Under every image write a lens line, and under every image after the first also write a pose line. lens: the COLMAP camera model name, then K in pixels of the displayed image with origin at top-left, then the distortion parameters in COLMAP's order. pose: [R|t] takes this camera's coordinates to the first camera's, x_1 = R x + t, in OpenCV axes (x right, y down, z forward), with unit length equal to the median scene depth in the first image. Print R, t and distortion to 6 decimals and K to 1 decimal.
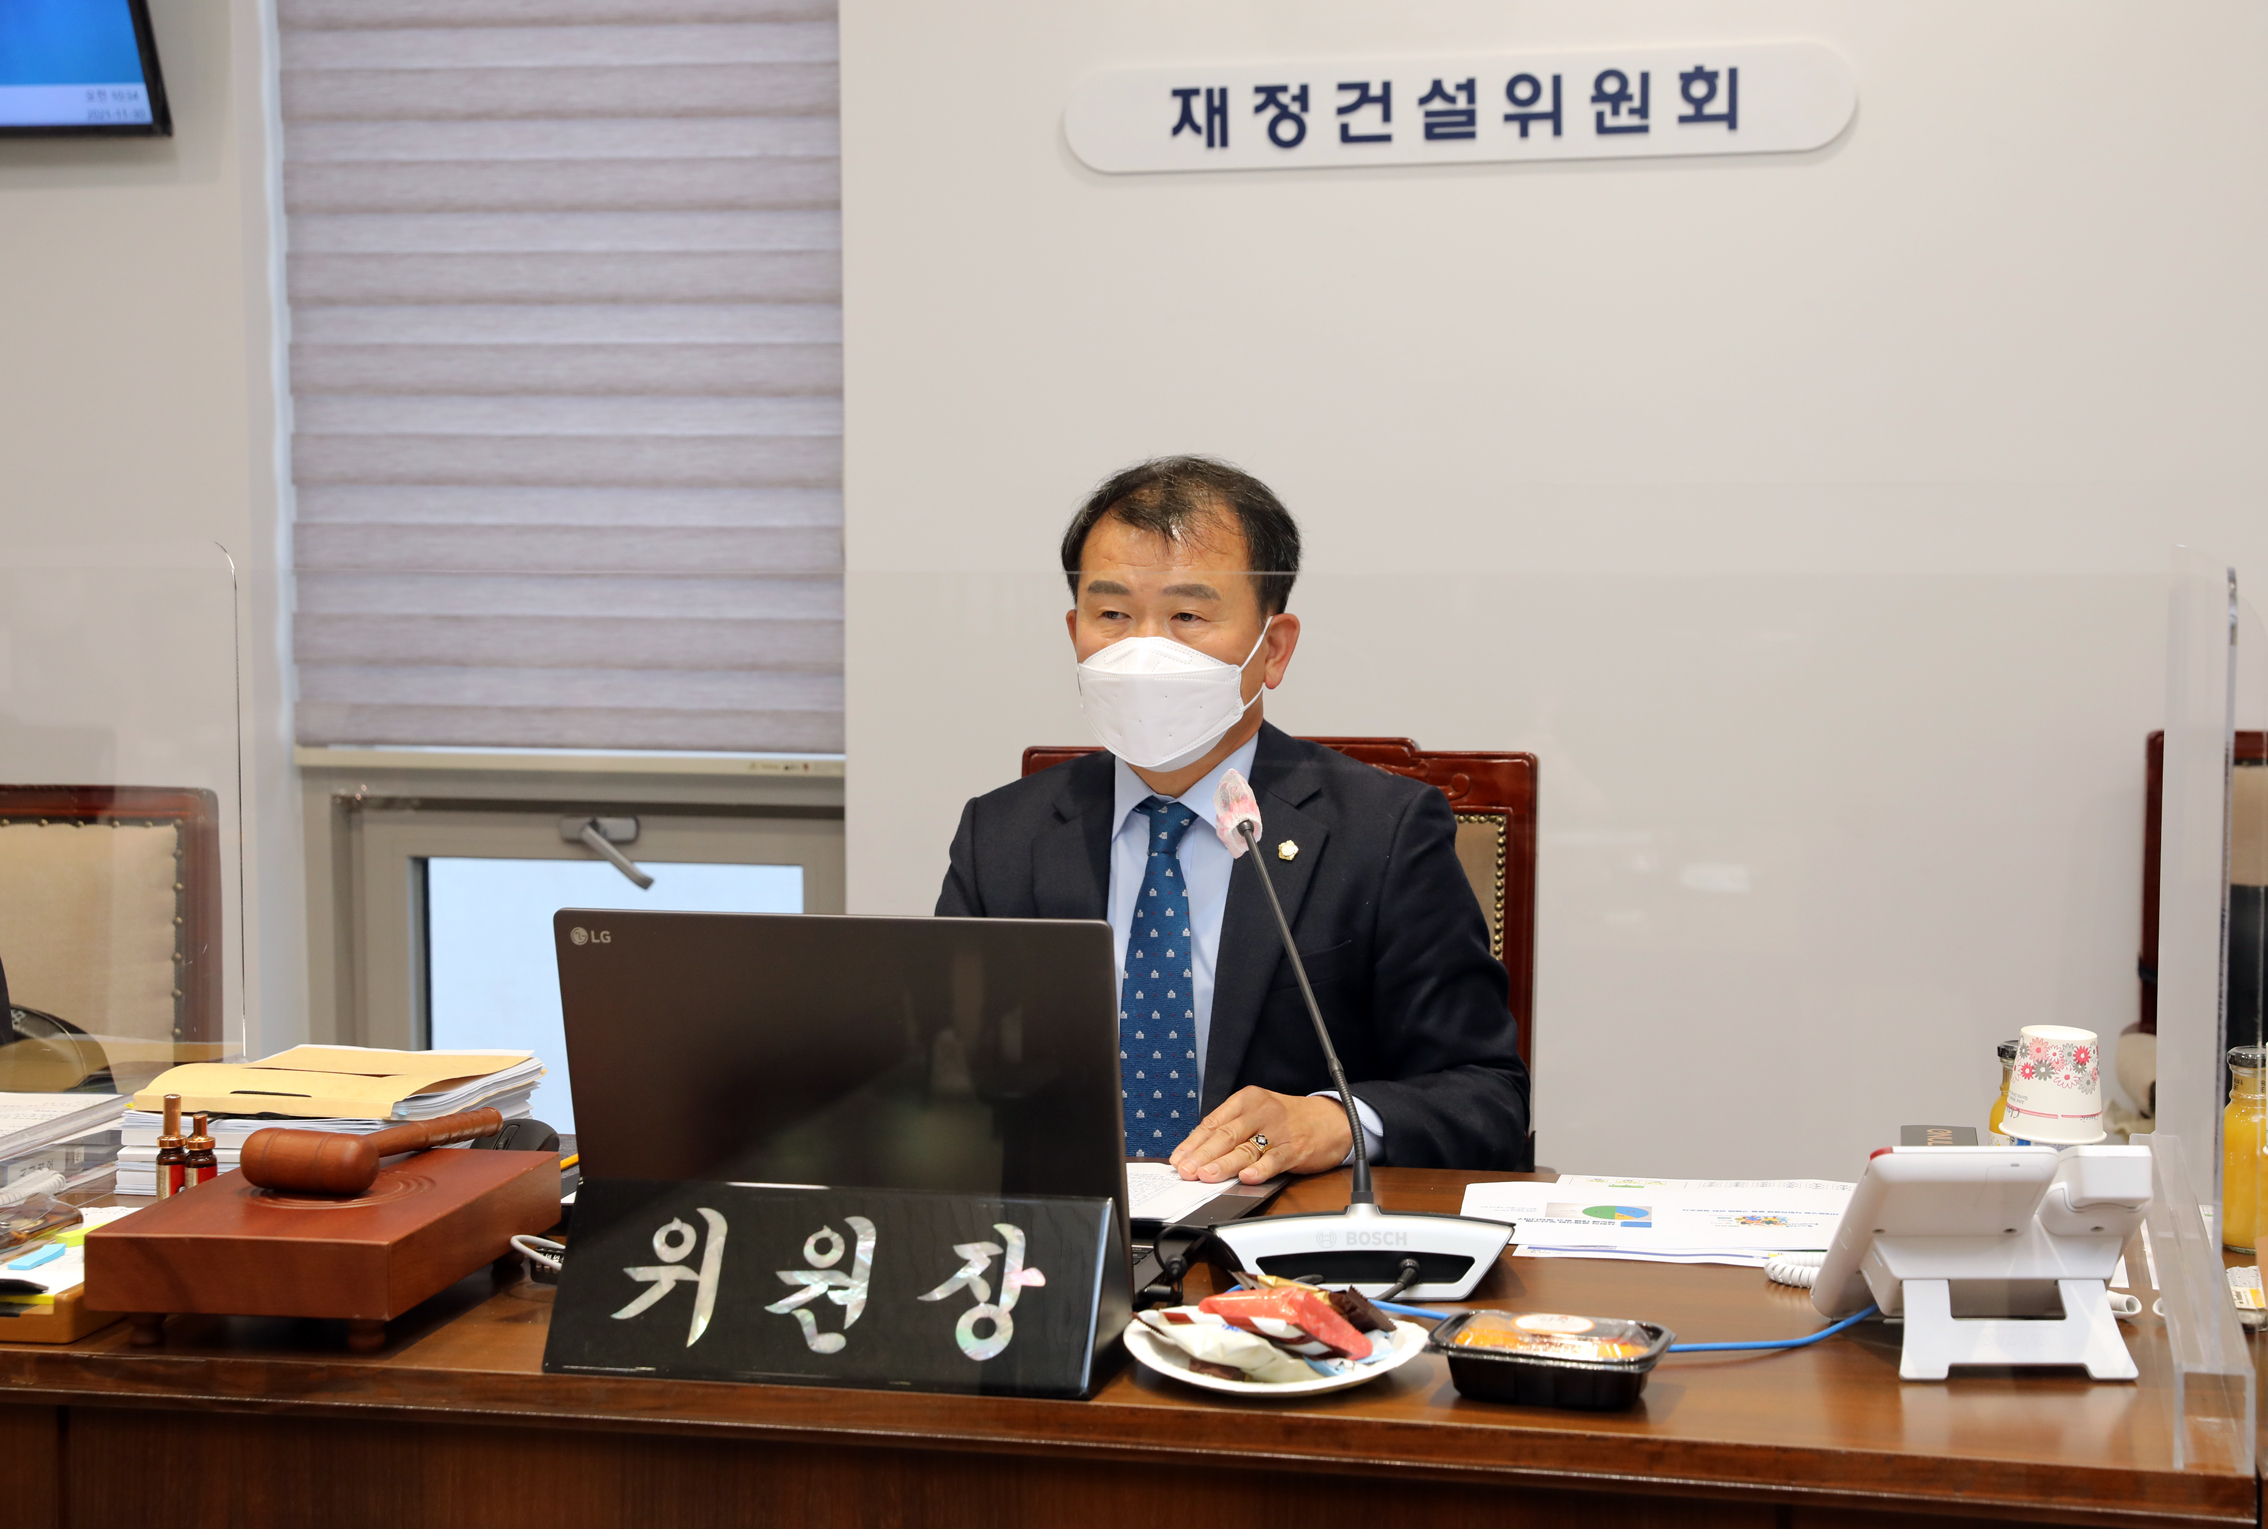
lens RADIAL K [[3545.2, 0, 1145.2], [0, 3545.2, 767.2], [0, 0, 1]] dist [0.143469, 0.000000]
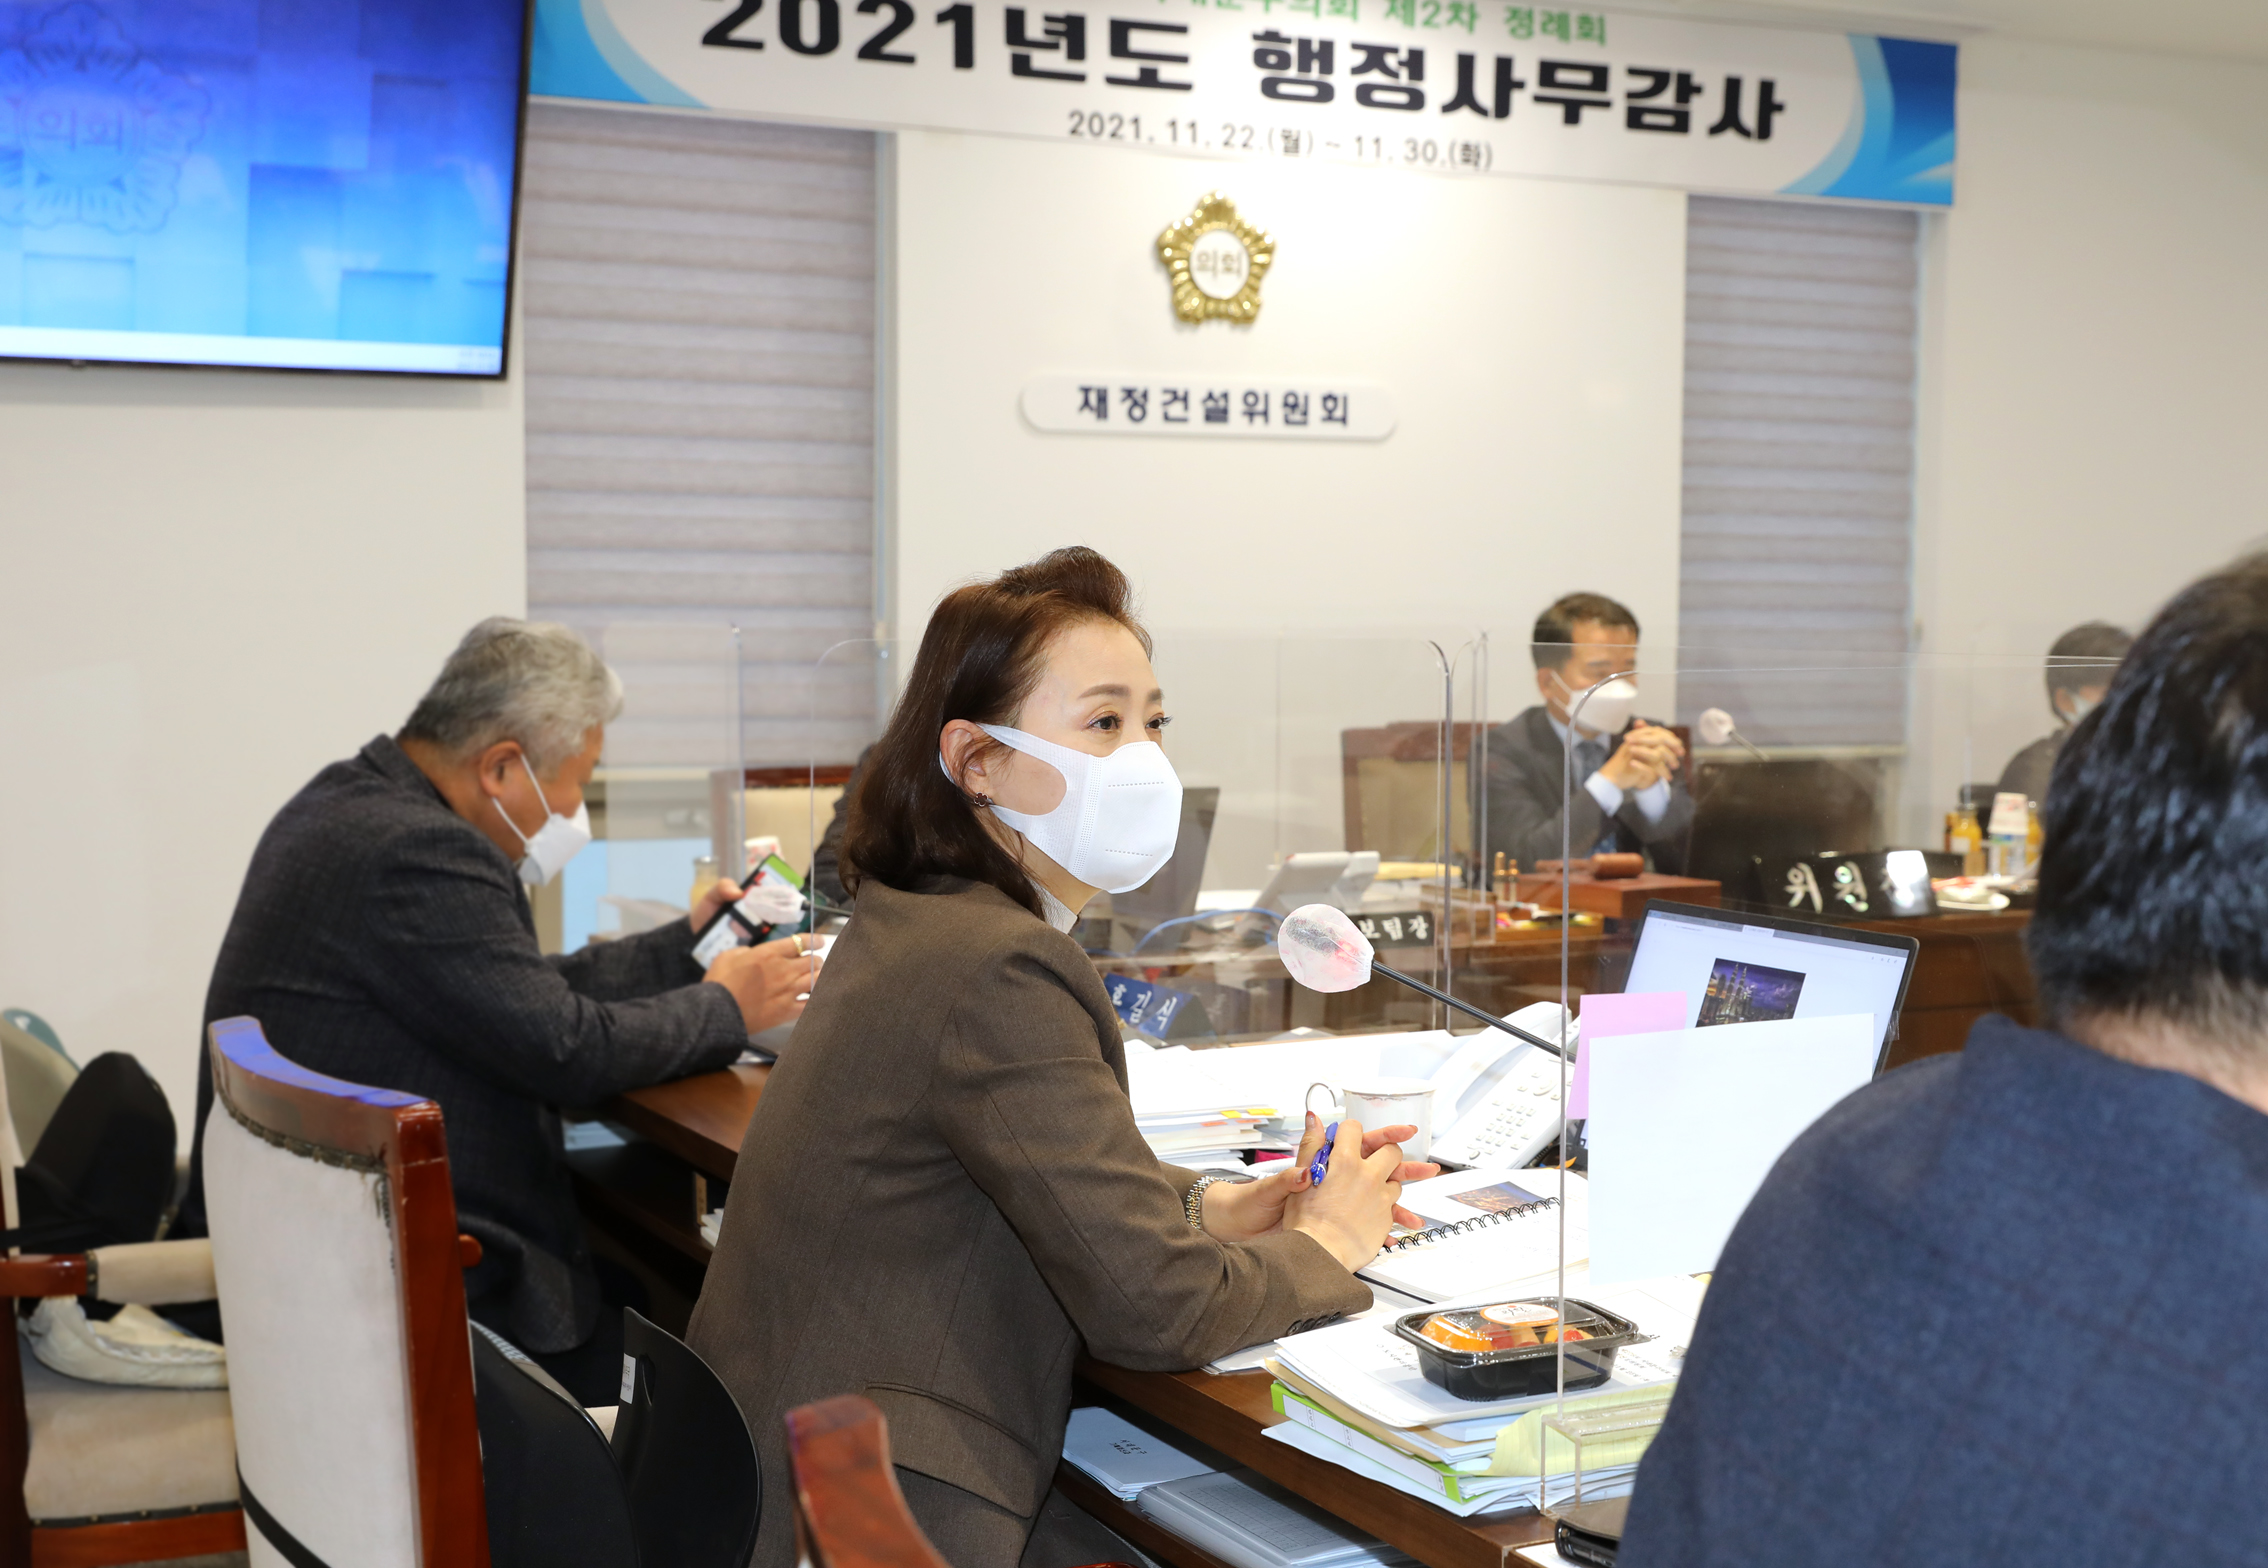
lens RADIAL K [[3009.0, 0, 1182.7], [0, 3009.0, 804.2], [0, 0, 1]] dist [0.057627, 0.000000]
pose [[0.769589, -0.035057, 0.637577, -0.969337], [0.052393, 0.998592, -0.008334, 0.038896], [-0.636387, 0.039819, 0.770342, -0.213427]]
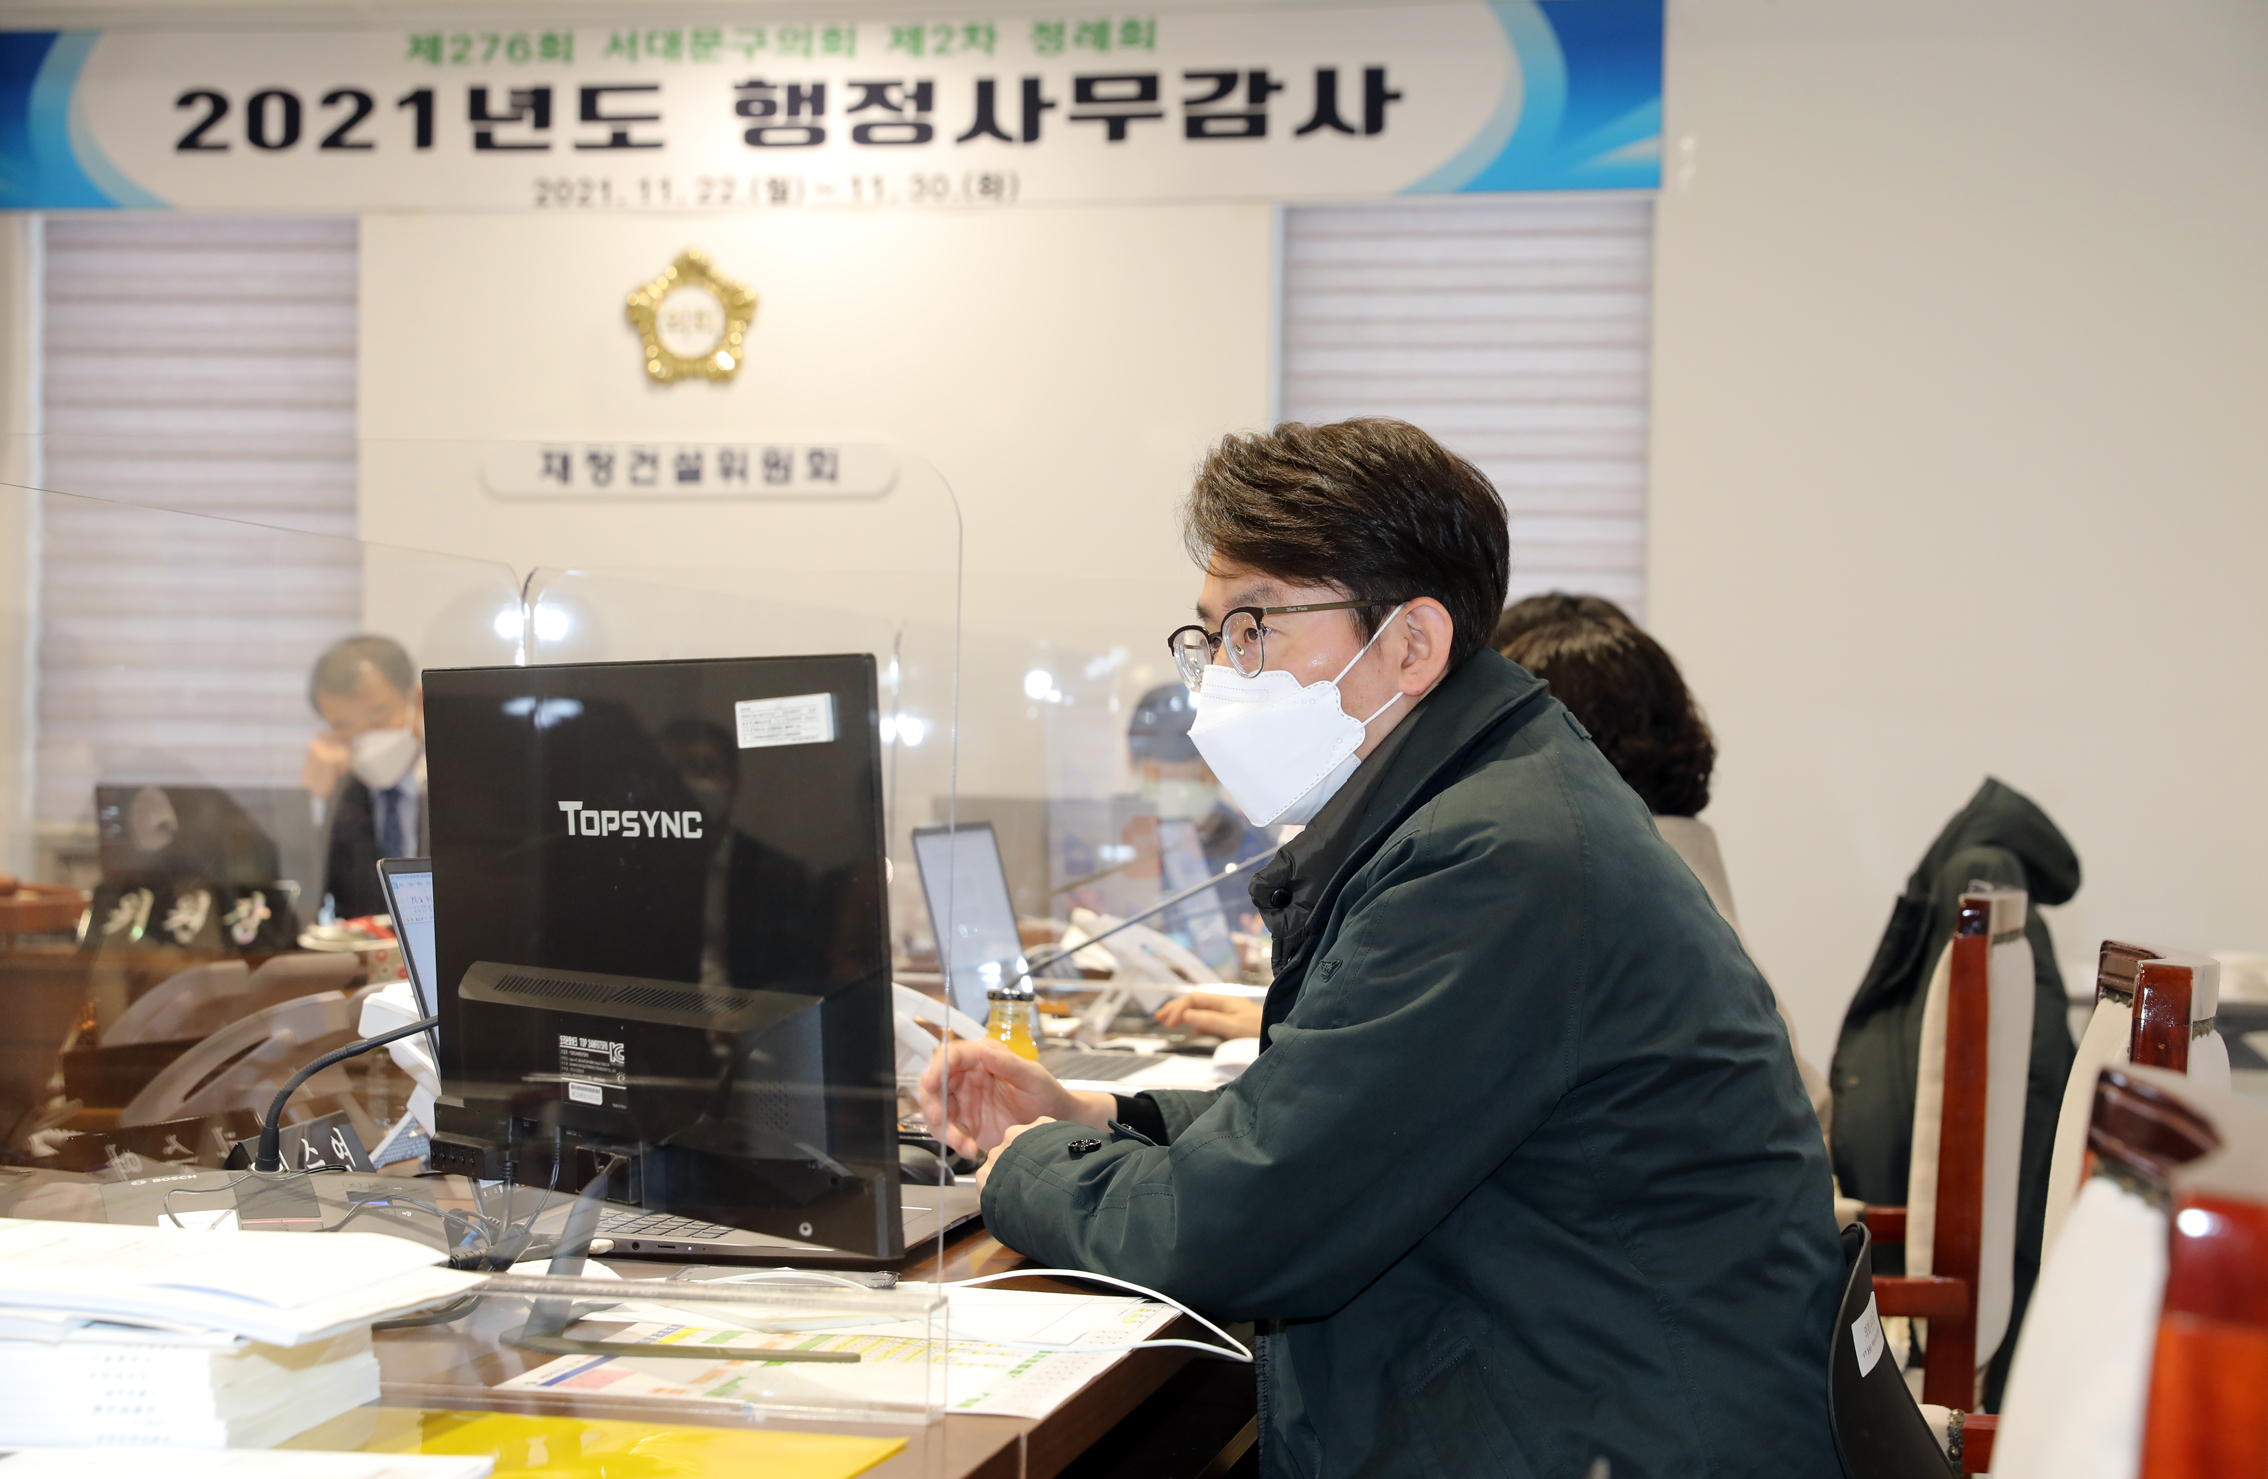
lens RADIAL K [[3680.2, 0, 1128.9], [0, 3680.2, 736.2], [0, 0, 1]] dist [0.209279, 0.000000]
pose [[0.999524, 0.018449, 0.024728, 0.272090], [-0.015980, 0.995198, -0.096568, 0.135960], [-0.026391, 0.096127, 0.995019, -0.901985]]
